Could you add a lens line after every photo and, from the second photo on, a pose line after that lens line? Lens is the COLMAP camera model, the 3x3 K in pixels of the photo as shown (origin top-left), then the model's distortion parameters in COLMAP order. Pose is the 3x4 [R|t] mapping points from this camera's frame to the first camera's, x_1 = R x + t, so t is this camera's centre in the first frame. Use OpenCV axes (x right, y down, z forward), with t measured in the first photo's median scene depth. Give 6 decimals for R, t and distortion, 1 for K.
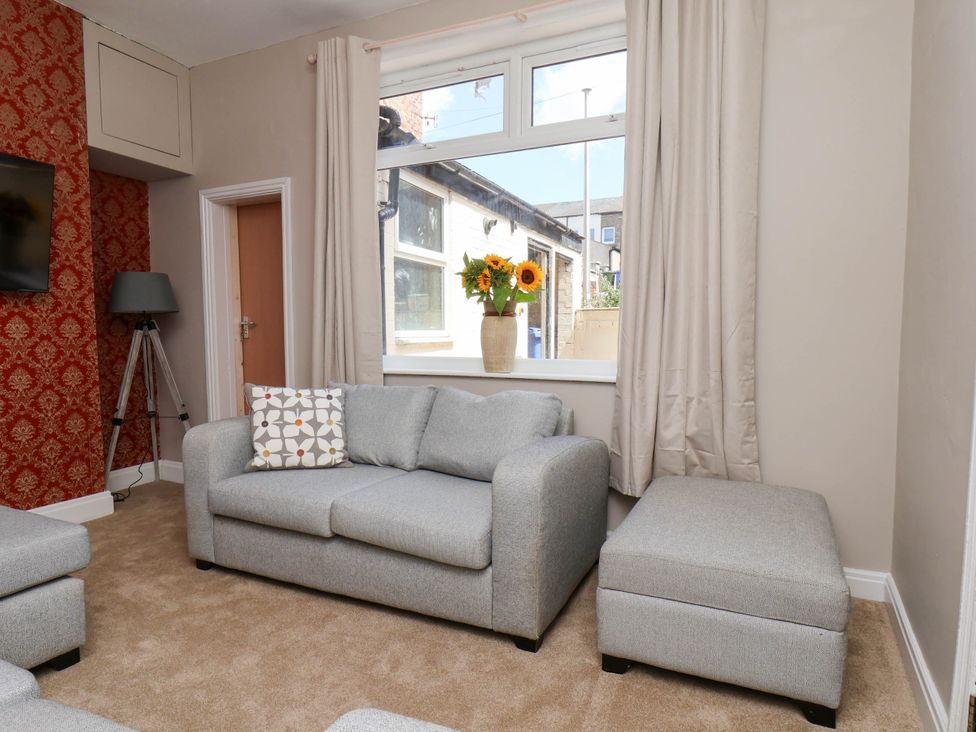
lens RADIAL K [[601.6, 0, 491.4], [0, 601.6, 373.2], [0, 0, 1]] dist [0.004587, -0.005841]
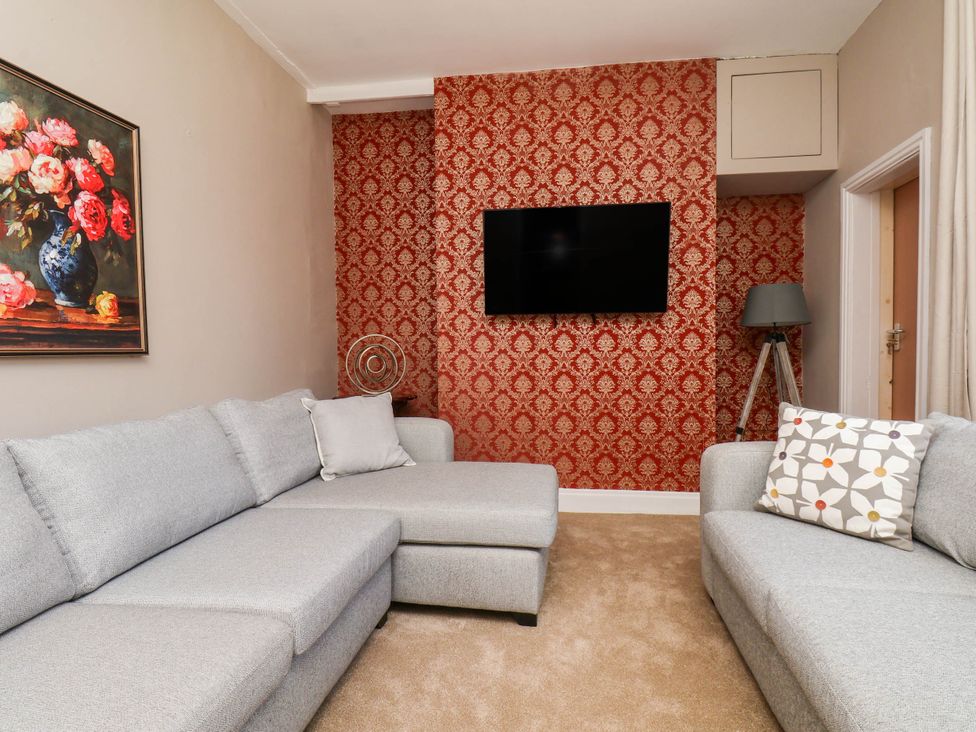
lens RADIAL K [[512.8, 0, 489.9], [0, 512.8, 374.2], [0, 0, 1]] dist [0.002870, -0.012664]
pose [[0.271618, 0.034180, -0.961798, 0.142053], [-0.058200, 0.998123, 0.019034, -0.010744], [0.960644, 0.050807, 0.273098, 0.403543]]
